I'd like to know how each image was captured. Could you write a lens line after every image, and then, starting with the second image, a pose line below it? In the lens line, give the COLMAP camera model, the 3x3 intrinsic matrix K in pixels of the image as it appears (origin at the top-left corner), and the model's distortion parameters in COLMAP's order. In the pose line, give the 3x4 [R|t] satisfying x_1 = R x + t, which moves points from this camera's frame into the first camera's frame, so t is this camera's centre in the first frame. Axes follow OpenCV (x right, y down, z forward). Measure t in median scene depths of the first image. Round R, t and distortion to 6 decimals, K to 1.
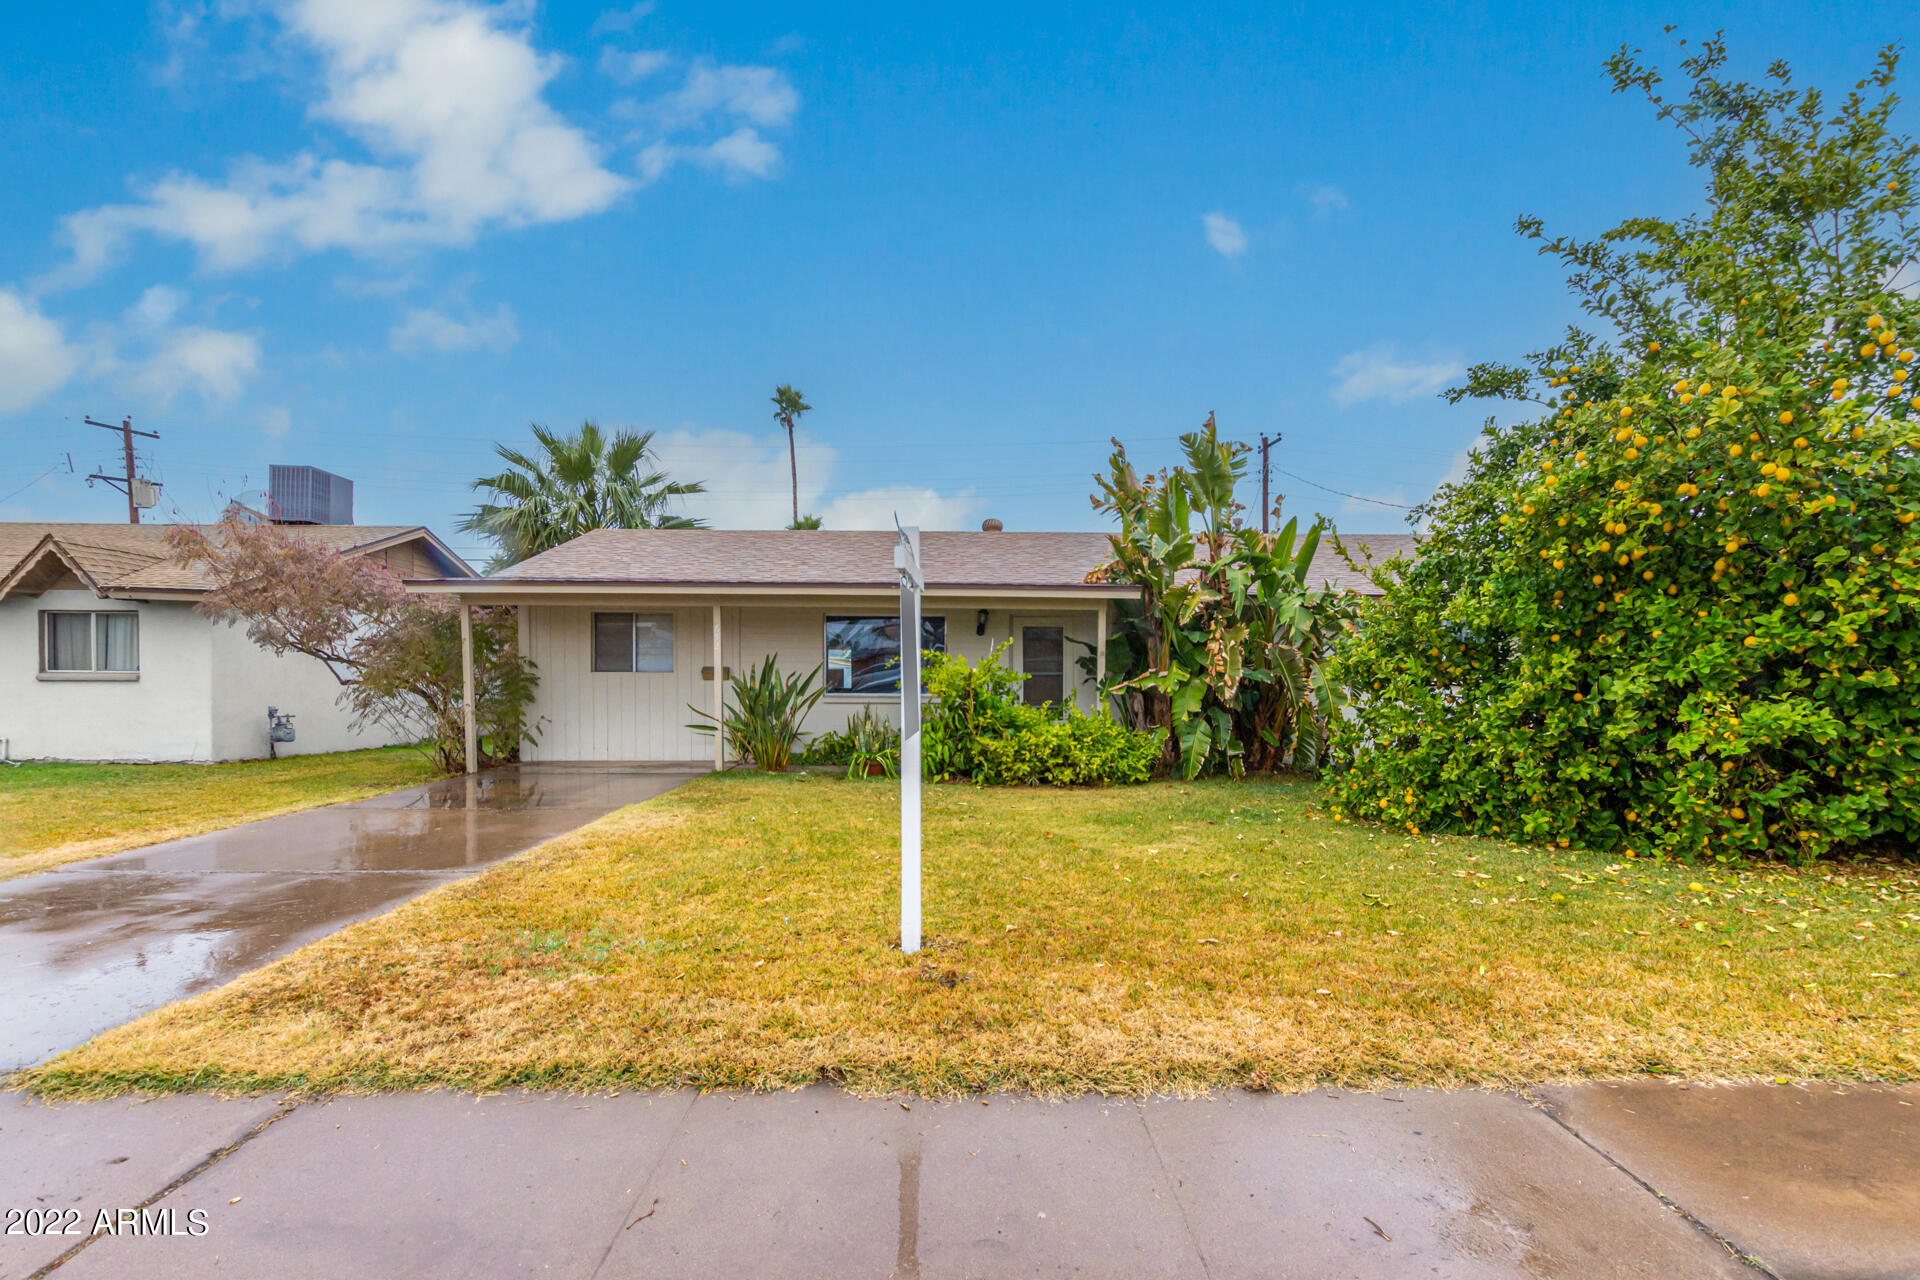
lens RADIAL K [[895.7, 0, 961.2], [0, 895.7, 706.5], [0, 0, 1]] dist [0.001025, -0.000074]
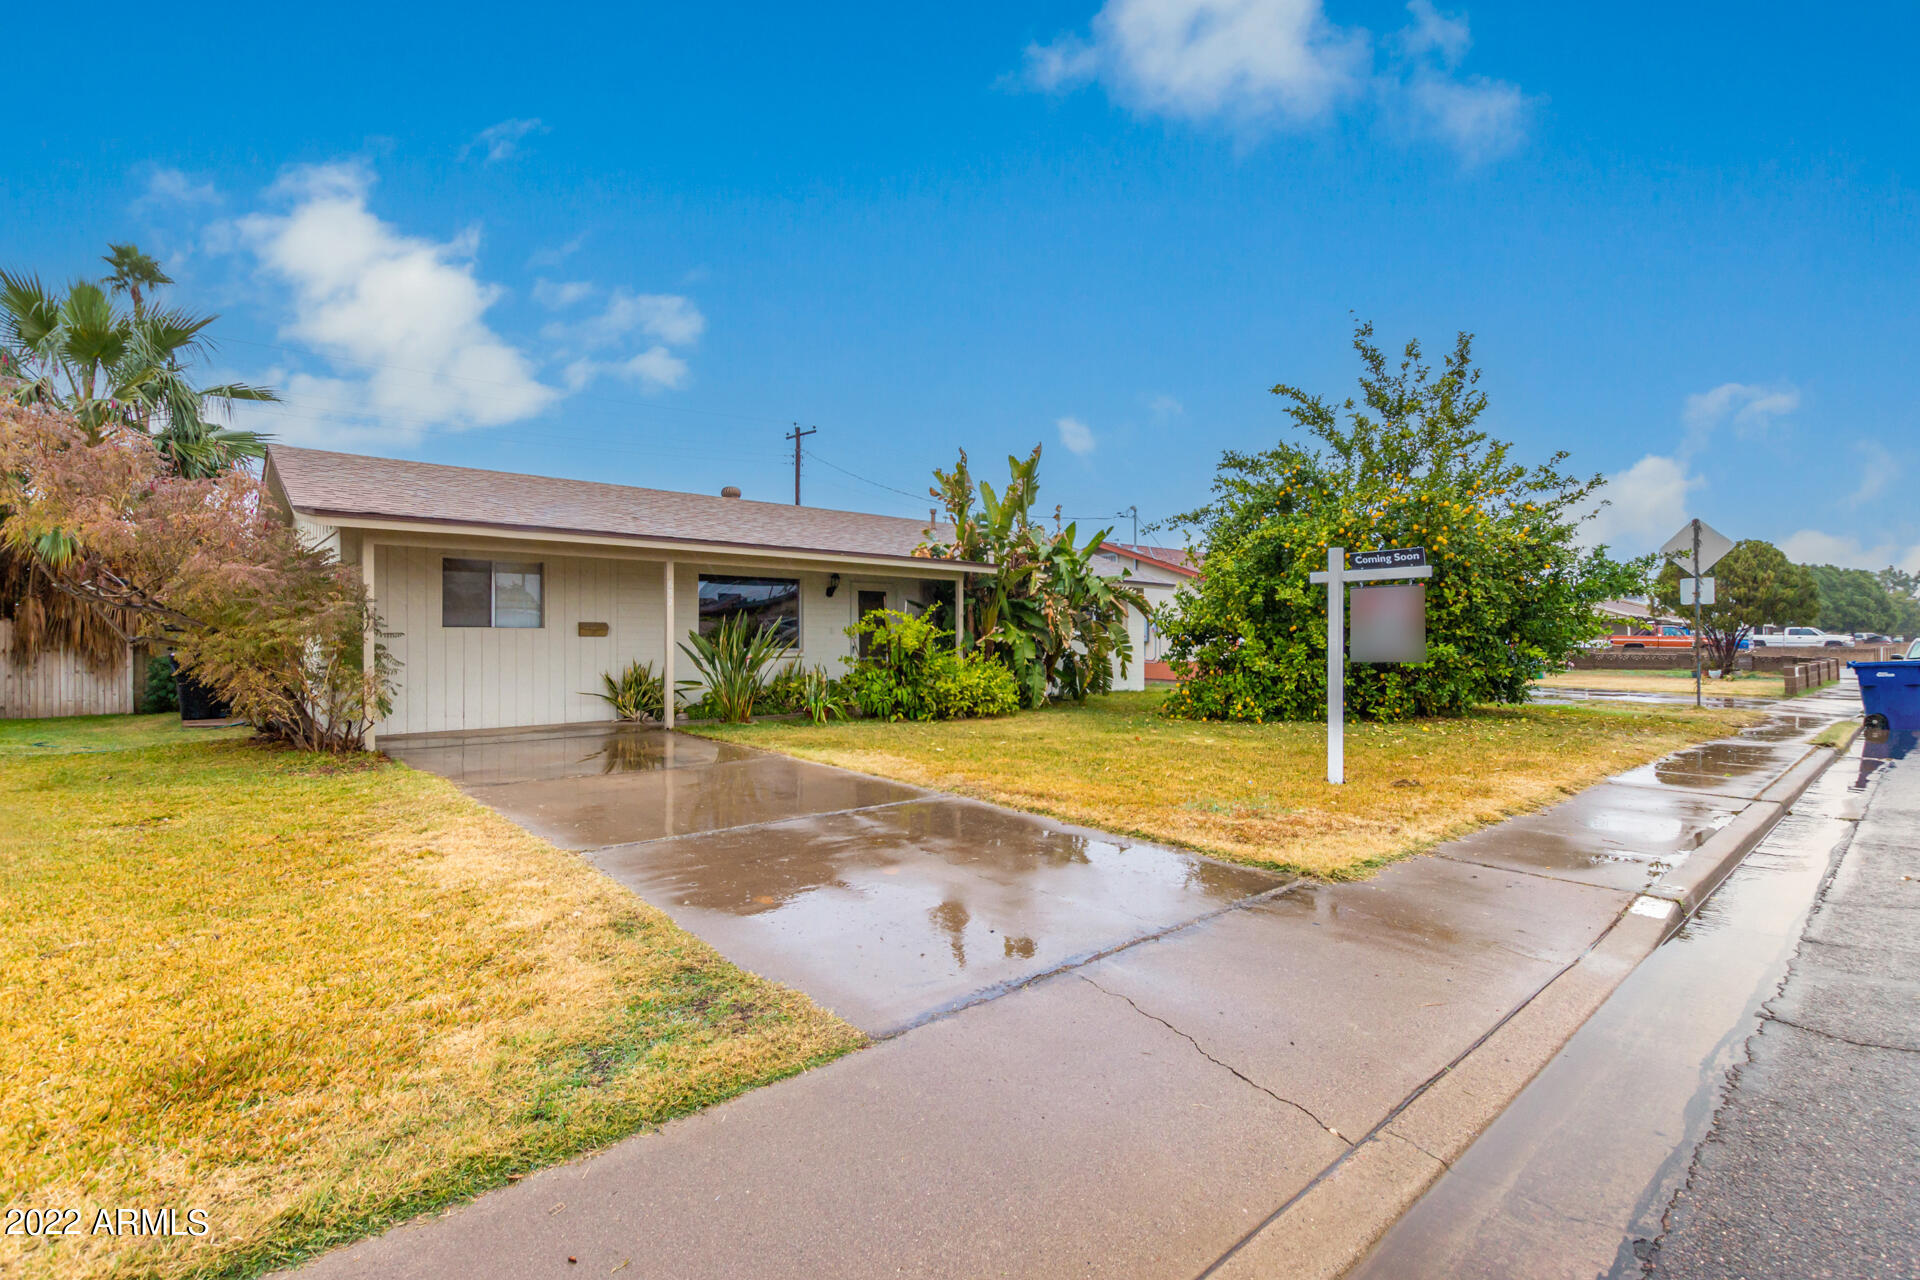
lens RADIAL K [[875.4, 0, 960.0], [0, 875.4, 640.0], [0, 0, 1]] dist [-0.000629, -0.000383]
pose [[0.761462, -0.004454, 0.648195, -0.577948], [0.023196, 0.999523, -0.020381, 0.002120], [-0.647795, 0.030555, 0.761202, 0.045158]]
